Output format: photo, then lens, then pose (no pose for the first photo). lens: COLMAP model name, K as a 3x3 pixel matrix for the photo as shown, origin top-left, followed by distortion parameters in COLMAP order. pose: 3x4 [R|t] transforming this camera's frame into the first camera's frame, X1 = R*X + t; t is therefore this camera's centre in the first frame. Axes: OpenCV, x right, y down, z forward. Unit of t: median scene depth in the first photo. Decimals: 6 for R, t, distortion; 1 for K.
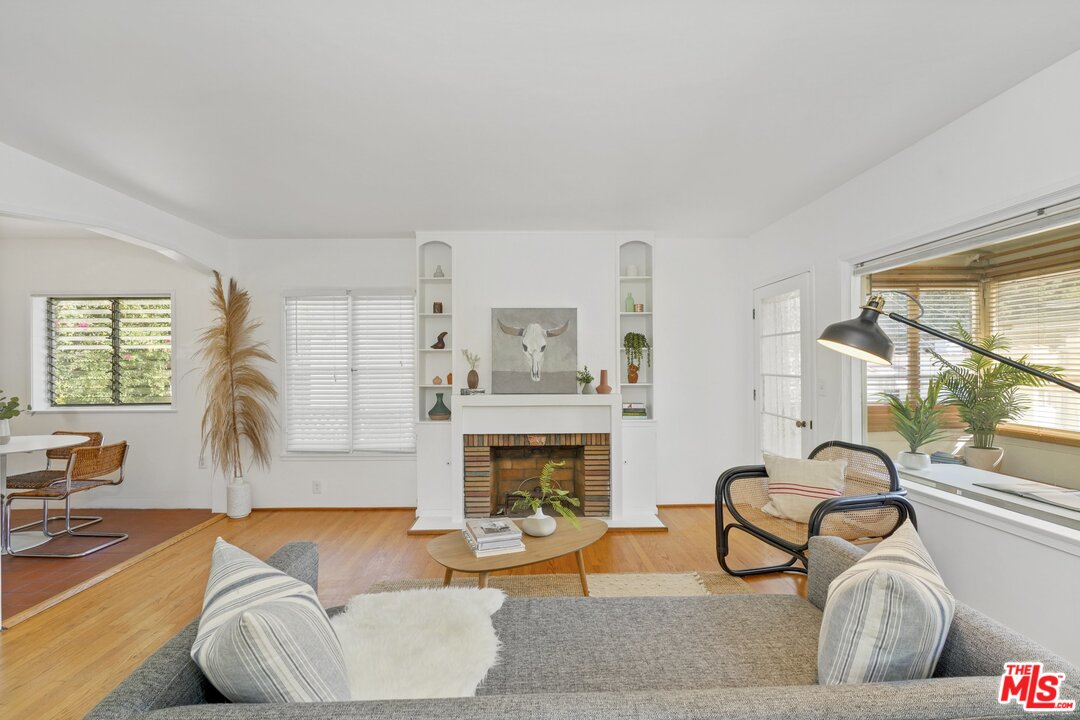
lens RADIAL K [[484.6, 0, 529.3], [0, 484.6, 364.7], [0, 0, 1]] dist [-0.008763, 0.003022]
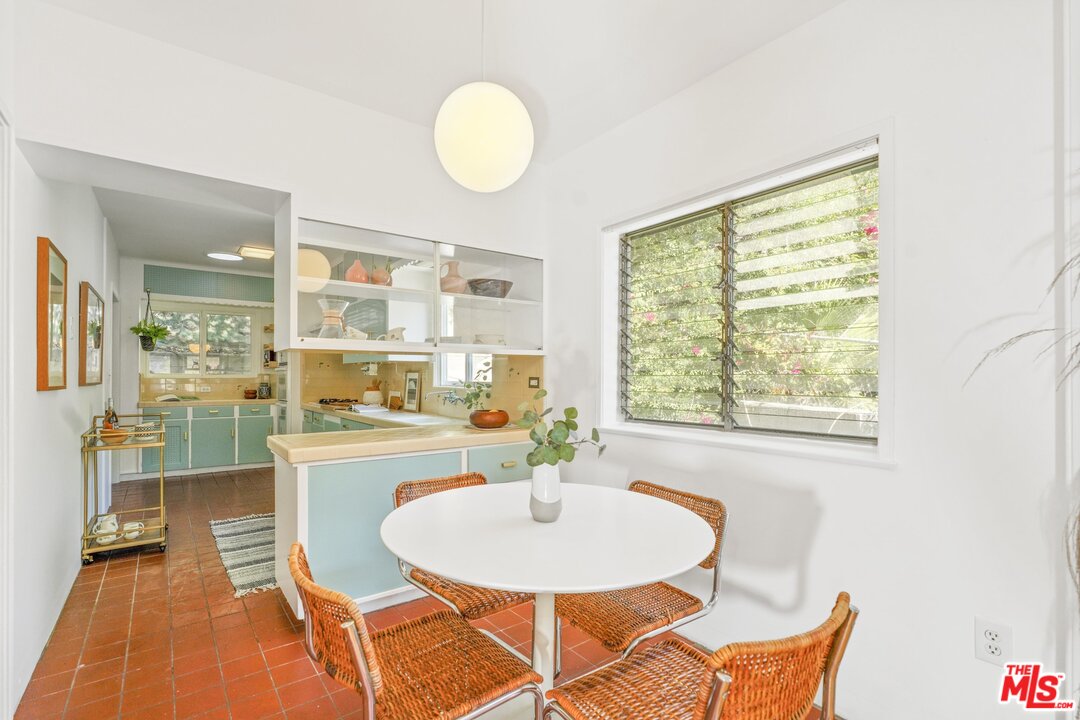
lens RADIAL K [[484.6, 0, 528.8], [0, 484.6, 379.4], [0, 0, 1]] dist [-0.008763, 0.003022]
pose [[0.576491, 0.012815, -0.817003, -0.598351], [-0.004579, 0.999912, 0.012453, 0.030856], [0.817091, -0.003439, 0.576499, 0.583293]]
